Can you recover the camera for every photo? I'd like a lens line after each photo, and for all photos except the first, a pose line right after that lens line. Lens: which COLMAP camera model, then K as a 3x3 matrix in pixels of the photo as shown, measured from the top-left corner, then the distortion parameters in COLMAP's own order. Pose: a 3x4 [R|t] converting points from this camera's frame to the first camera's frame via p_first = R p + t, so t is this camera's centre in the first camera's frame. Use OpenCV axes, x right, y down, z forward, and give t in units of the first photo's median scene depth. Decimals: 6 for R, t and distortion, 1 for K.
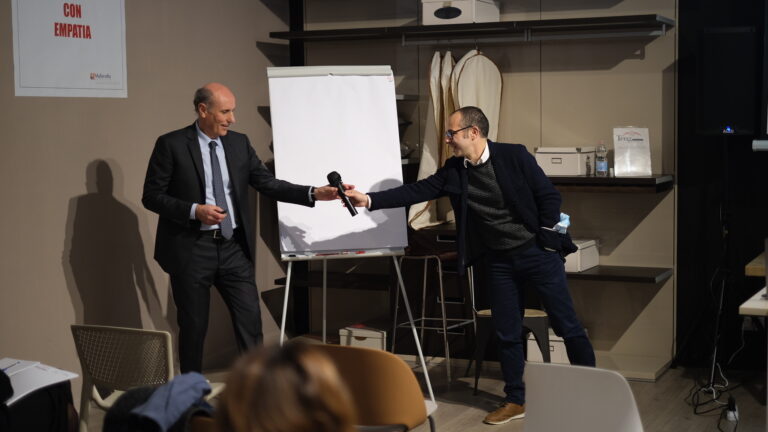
lens RADIAL K [[1245.9, 0, 385.3], [0, 1245.9, 217.1], [0, 0, 1]] dist [0.030742, 0.000000]
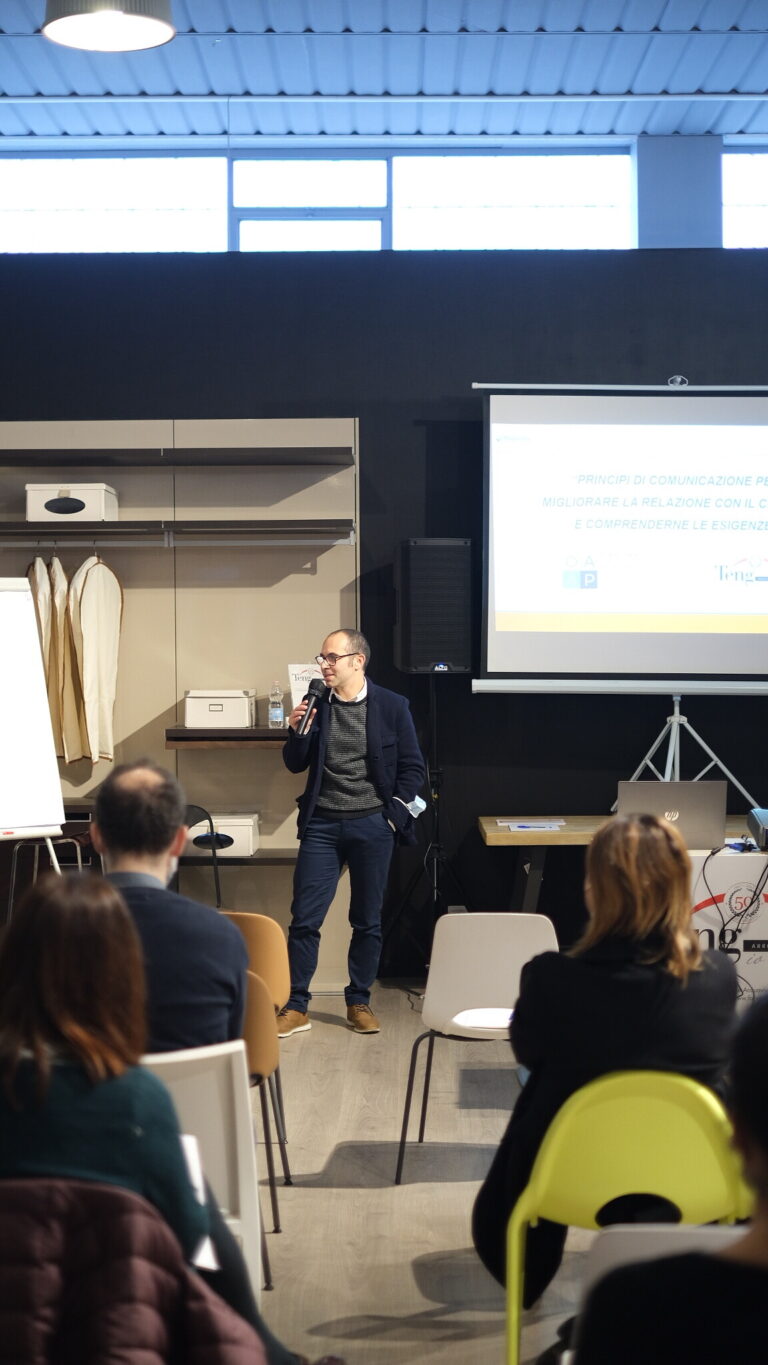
lens RADIAL K [[2214.4, 0, 378.7], [0, 2214.4, 677.1], [0, 0, 1]] dist [0.030742, 0.000000]
pose [[0.909673, 0.000245, 0.415325, -0.319700], [0.028671, 0.997577, -0.063384, 0.022897], [-0.414334, 0.069567, 0.907462, -0.240574]]
